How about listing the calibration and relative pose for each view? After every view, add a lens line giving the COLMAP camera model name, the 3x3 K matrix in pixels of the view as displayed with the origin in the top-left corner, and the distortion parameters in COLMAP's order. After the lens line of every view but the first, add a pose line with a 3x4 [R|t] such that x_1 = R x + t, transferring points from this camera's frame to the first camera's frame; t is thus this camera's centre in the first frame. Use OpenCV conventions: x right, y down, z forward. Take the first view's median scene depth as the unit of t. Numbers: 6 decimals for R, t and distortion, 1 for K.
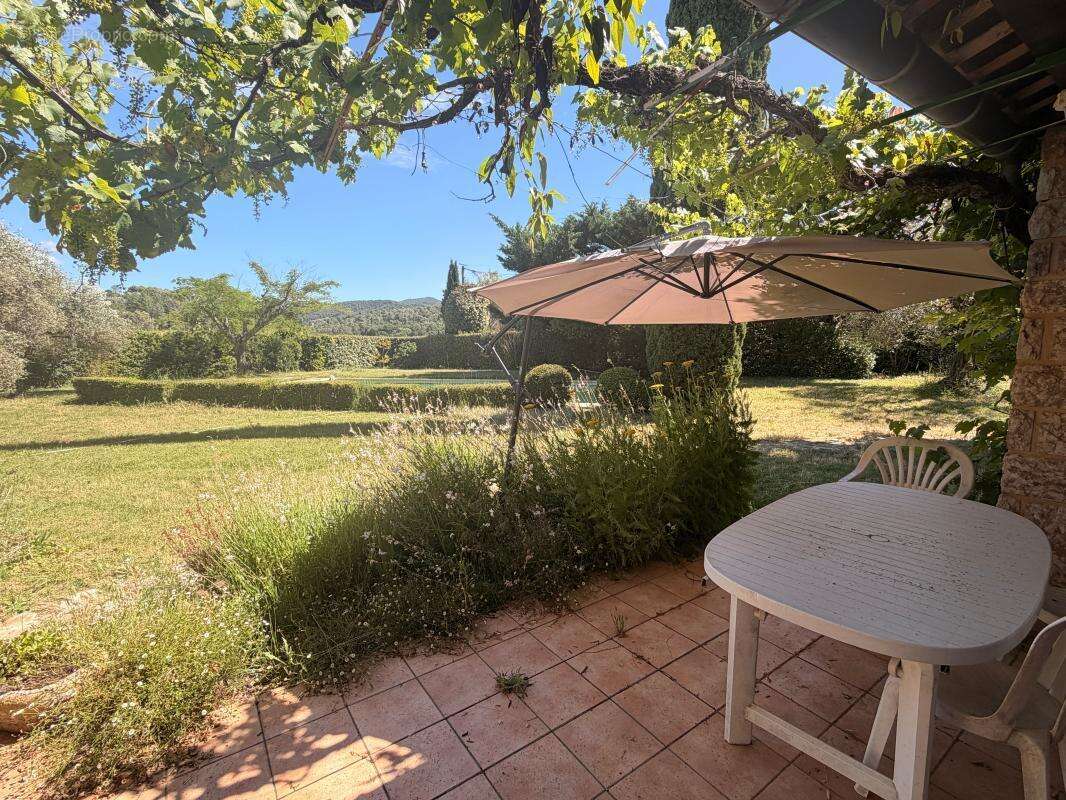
lens RADIAL K [[515.7, 0, 533.0], [0, 515.7, 400.0], [0, 0, 1]] dist [-0.000700, -0.000108]
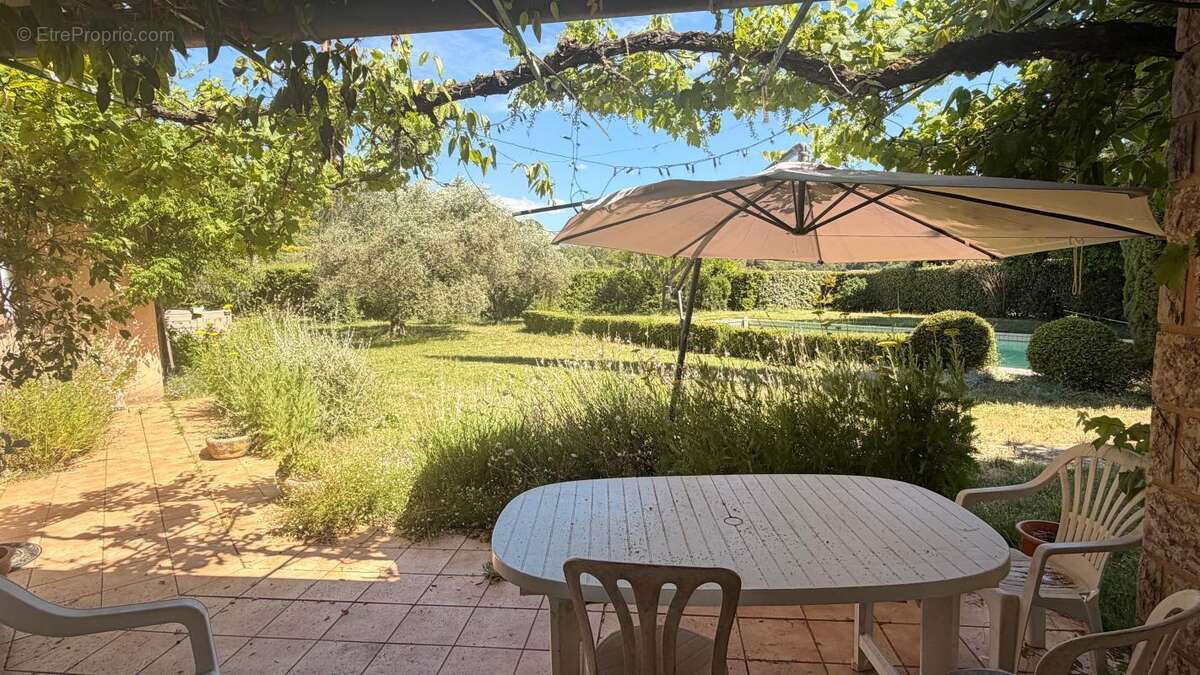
lens RADIAL K [[651.9, 0, 600.0], [0, 651.9, 337.5], [0, 0, 1]] dist [-0.000055, 0.000355]
pose [[0.721276, 0.056275, -0.690358, 0.307572], [-0.067533, 0.997659, 0.010767, -0.008559], [0.689347, 0.038856, 0.723388, 0.009352]]
